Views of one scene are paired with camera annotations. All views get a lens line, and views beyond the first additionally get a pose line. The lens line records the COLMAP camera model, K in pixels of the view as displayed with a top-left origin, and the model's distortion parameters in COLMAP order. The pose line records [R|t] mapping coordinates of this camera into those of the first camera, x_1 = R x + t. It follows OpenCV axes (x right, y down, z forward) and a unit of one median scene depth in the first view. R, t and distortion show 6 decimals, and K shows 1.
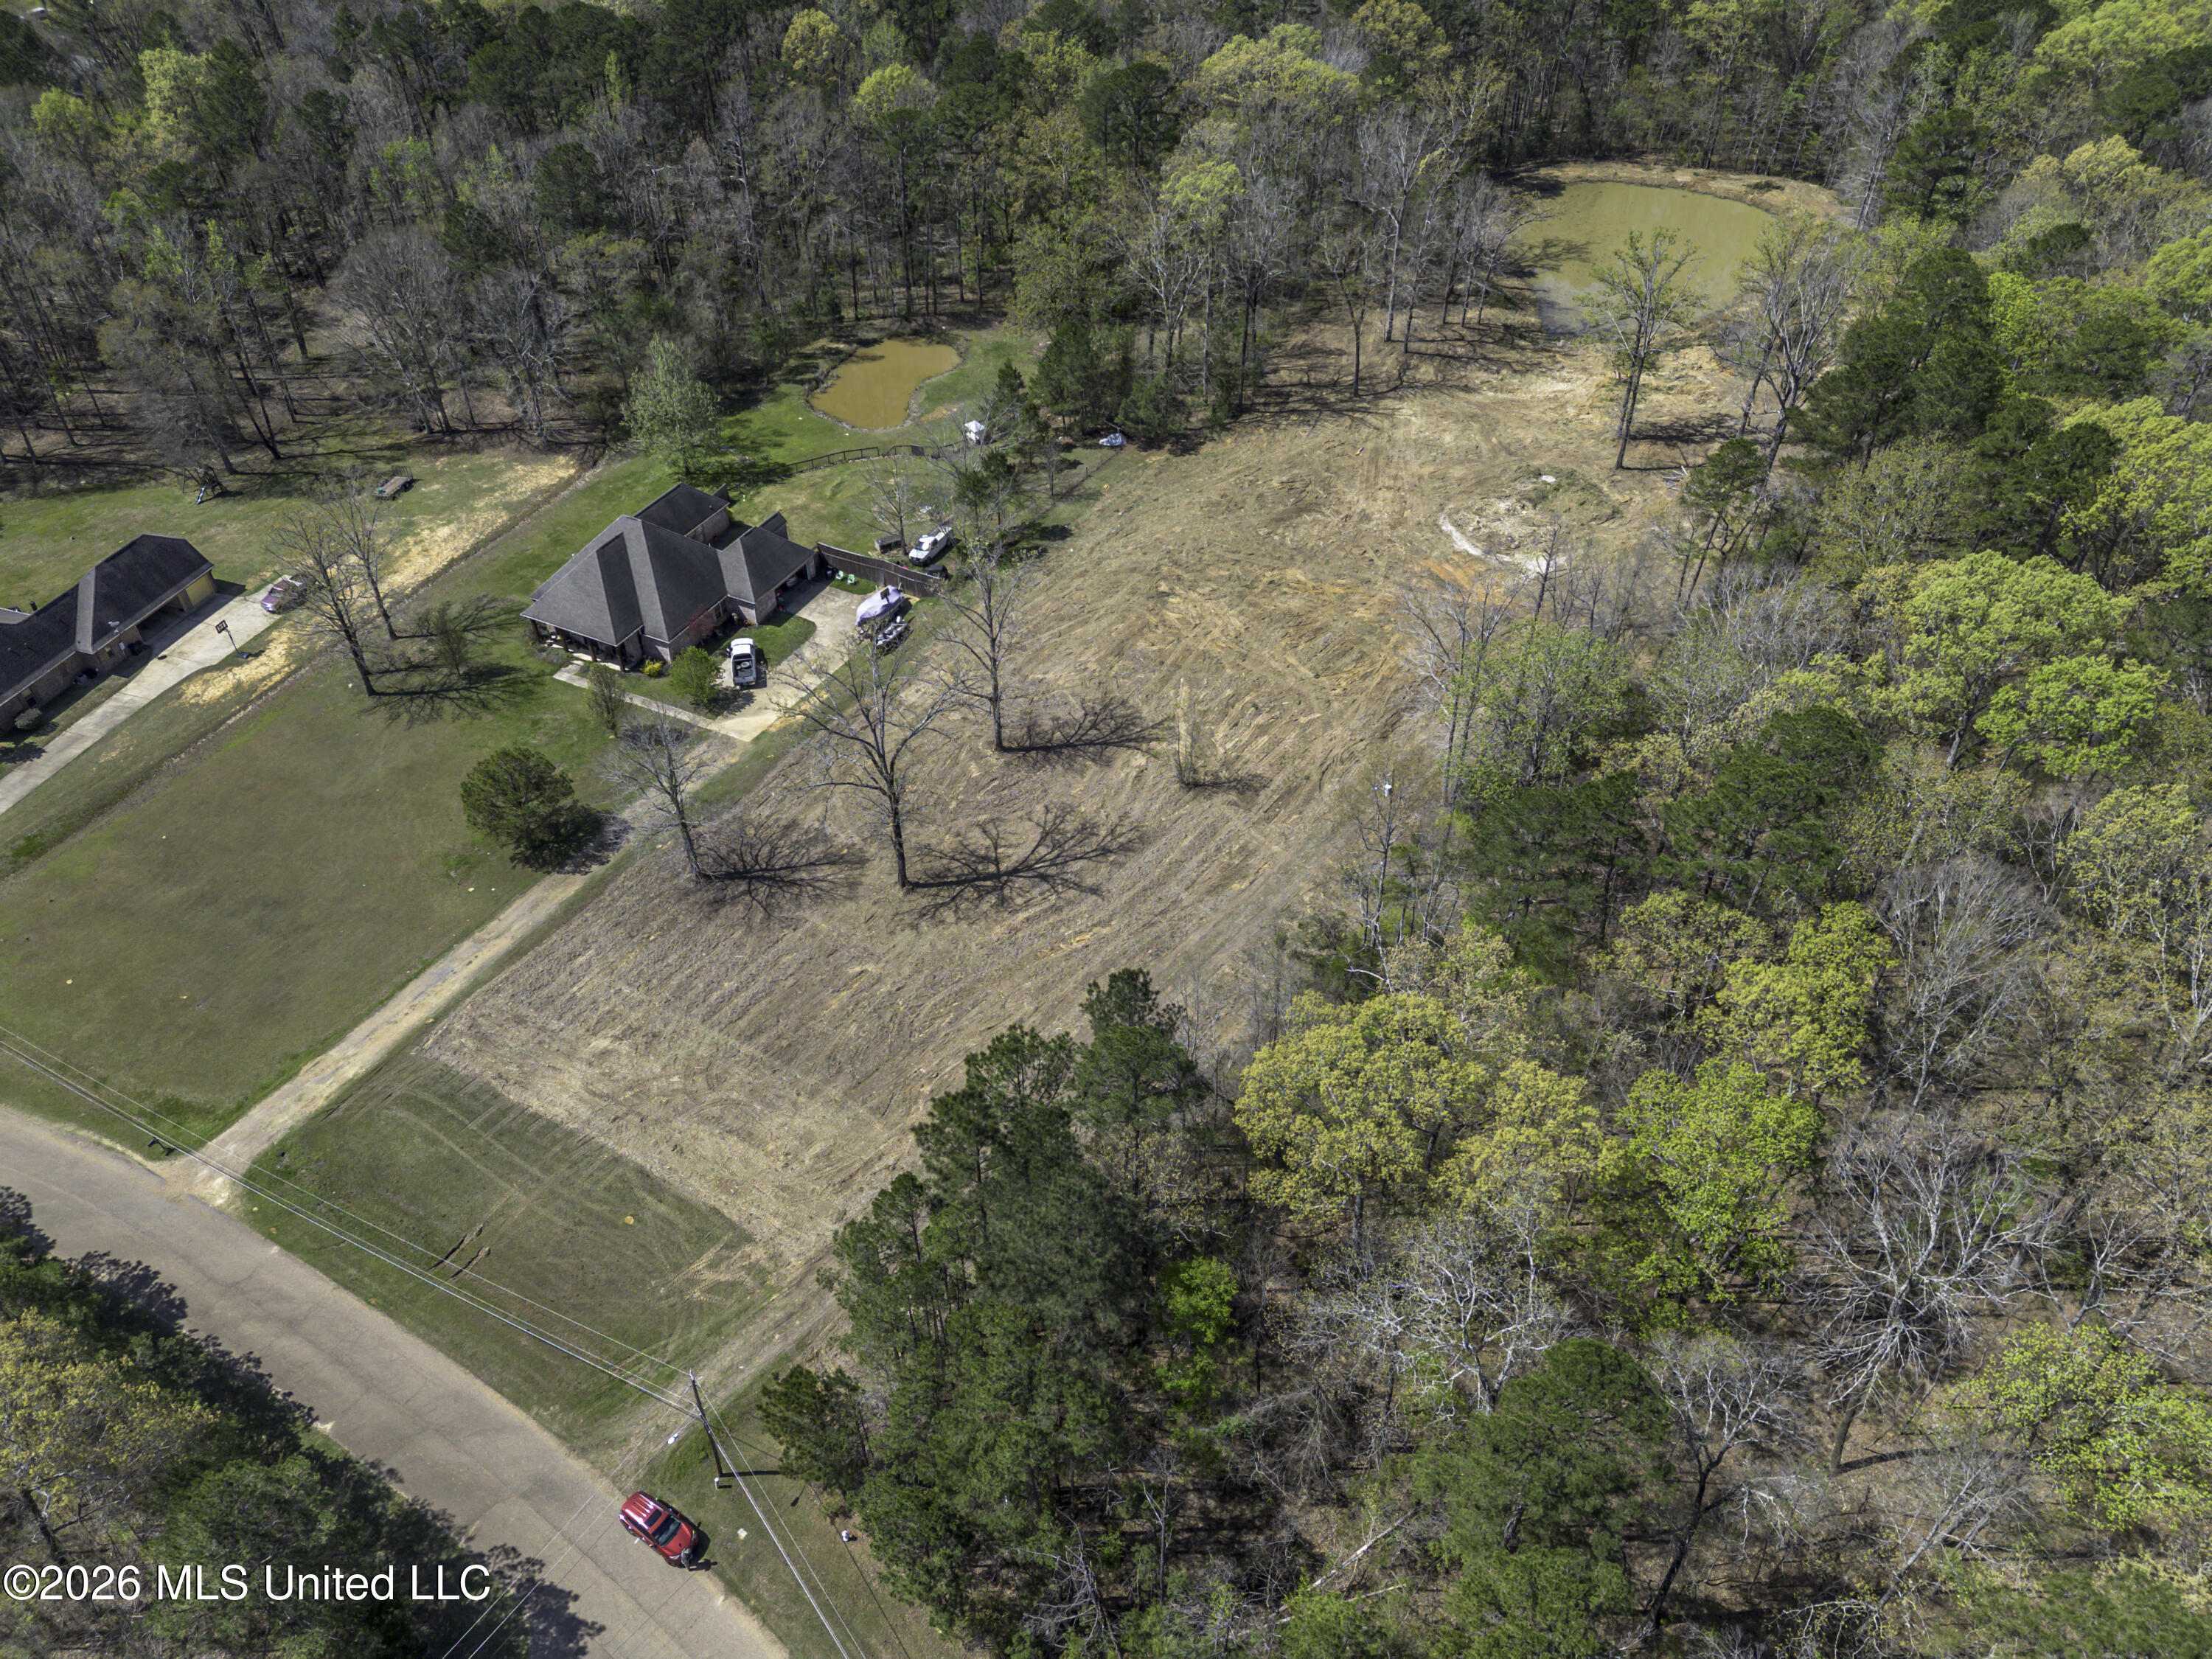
lens RADIAL K [[1565.4, 0, 1107.6], [0, 1565.4, 832.4], [0, 0, 1]] dist [0.078867, -0.071931]
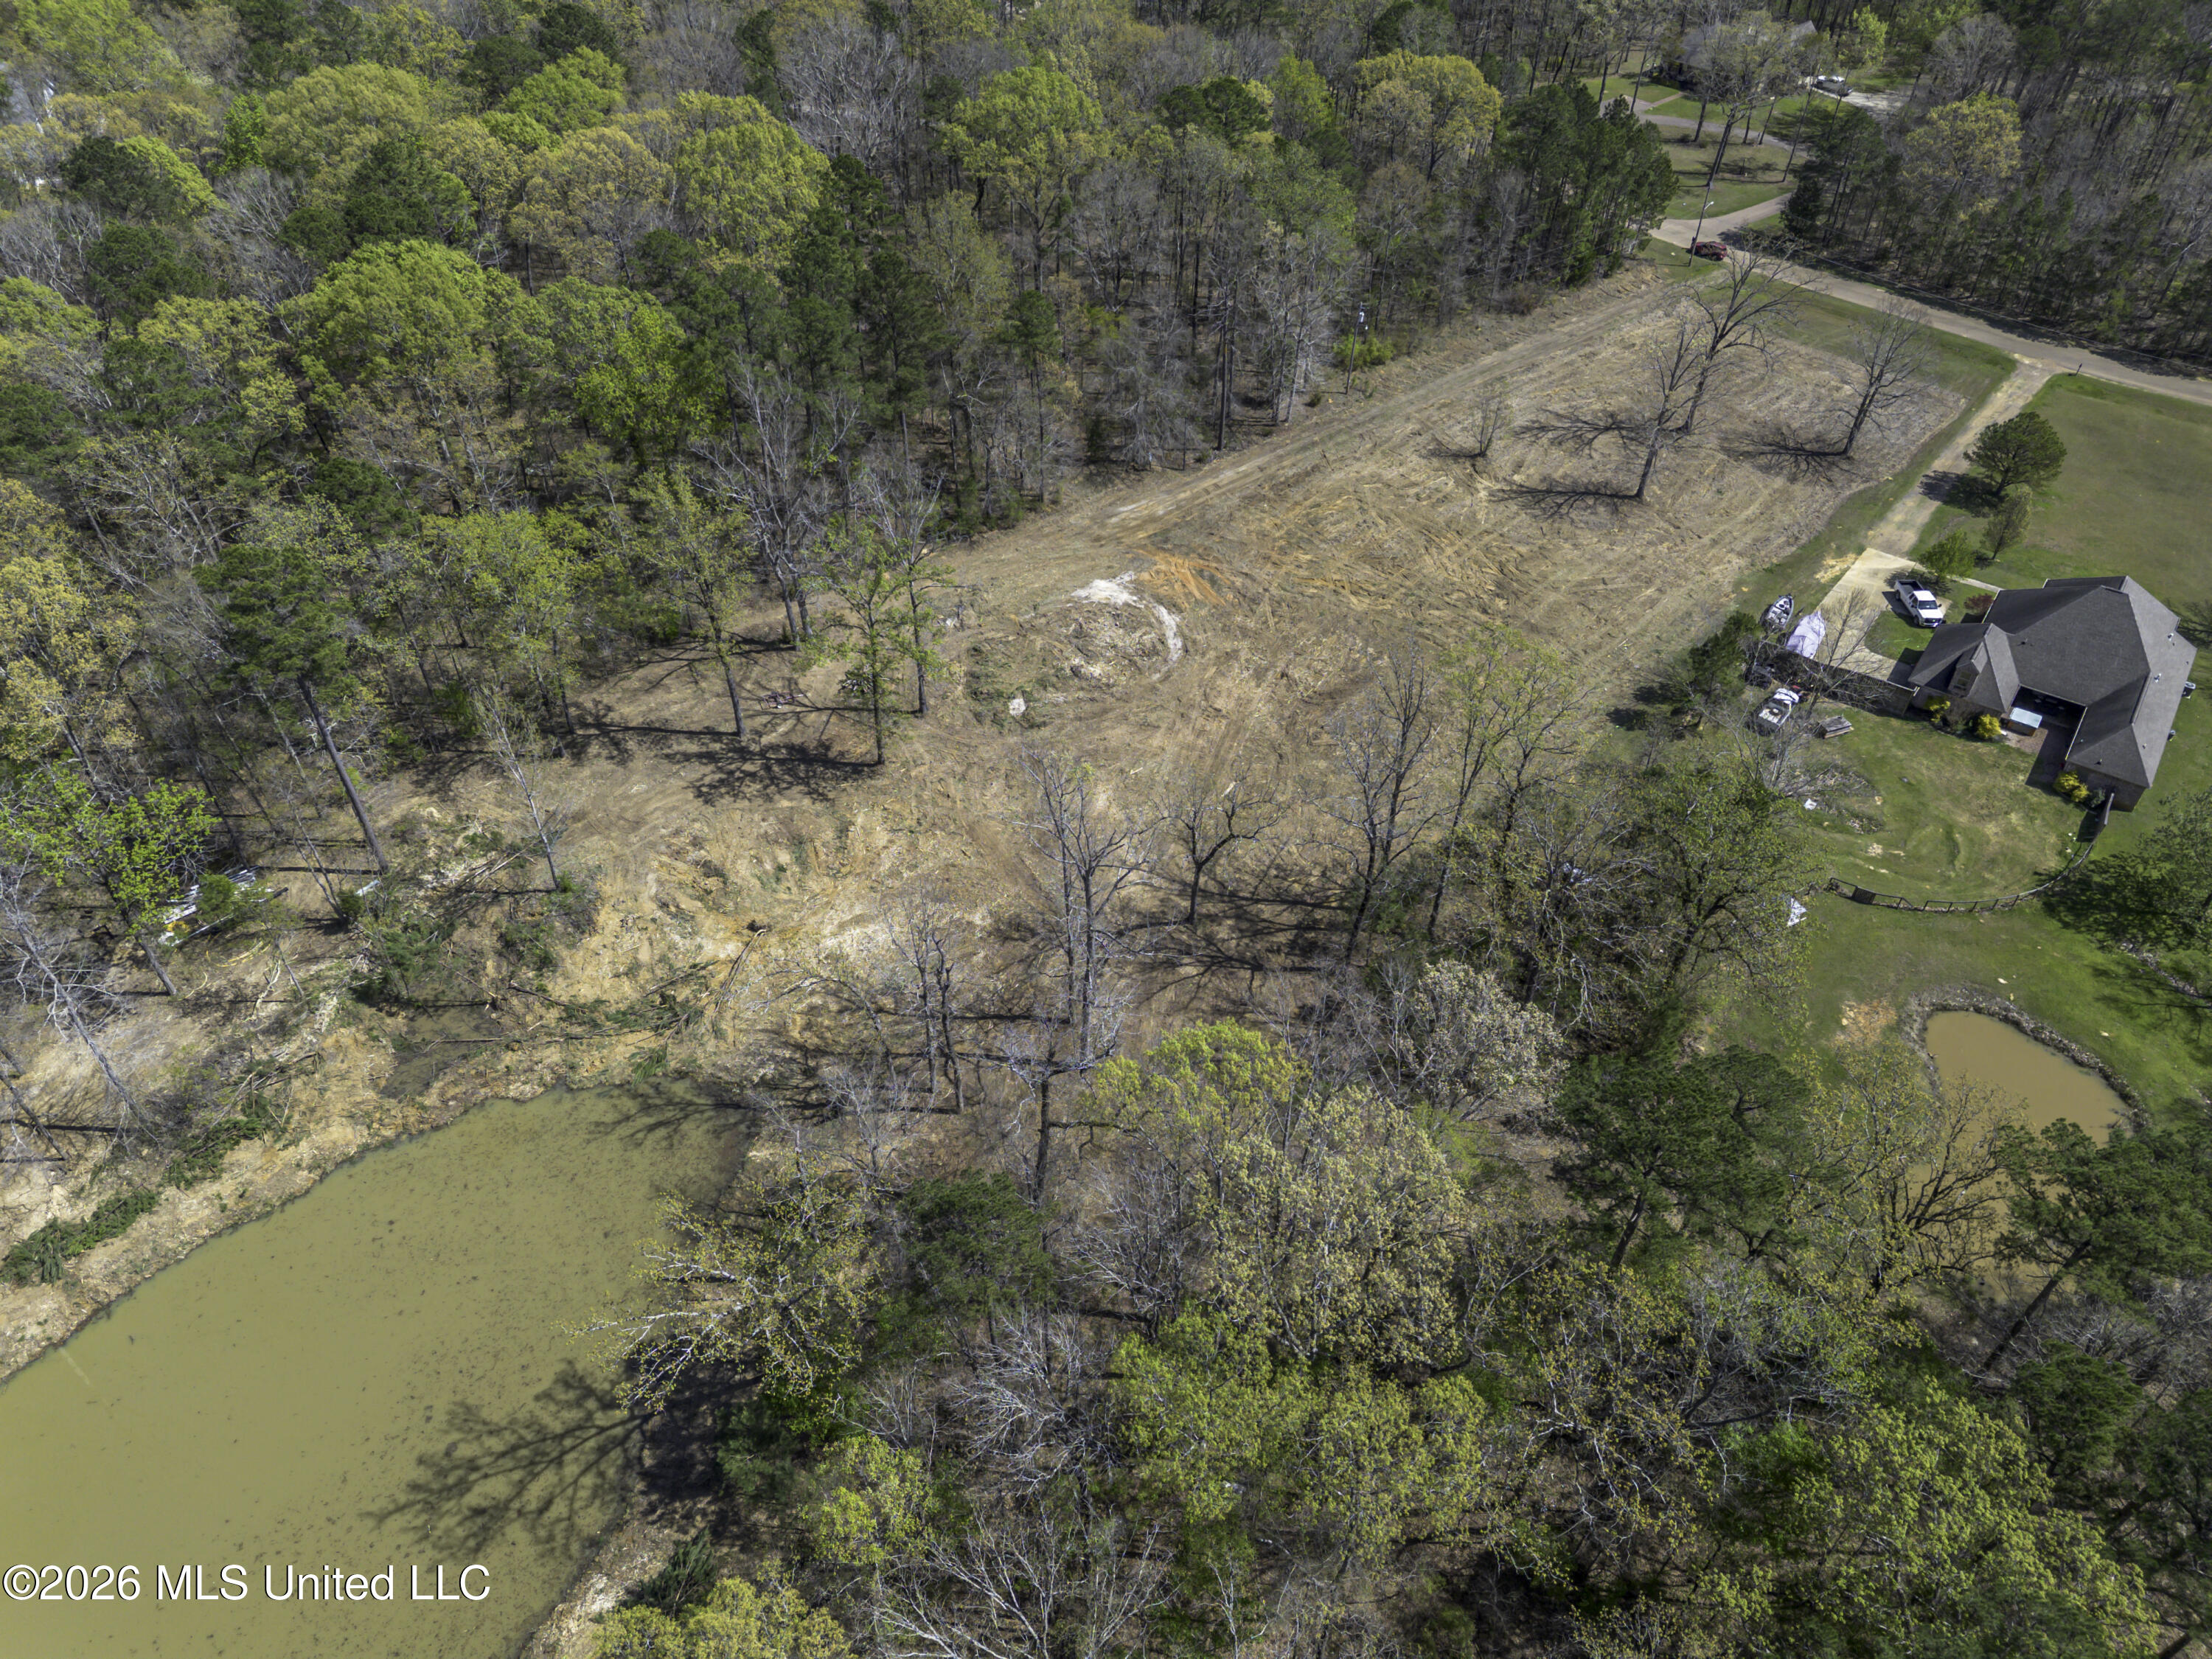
lens RADIAL K [[1565.4, 0, 1106.0], [0, 1565.4, 827.8], [0, 0, 1]] dist [0.078867, -0.071931]
pose [[-0.988187, -0.107612, 0.109112, 0.158949], [0.097483, 0.107980, 0.989362, -1.154239], [-0.118249, 0.988312, -0.096215, 1.294858]]
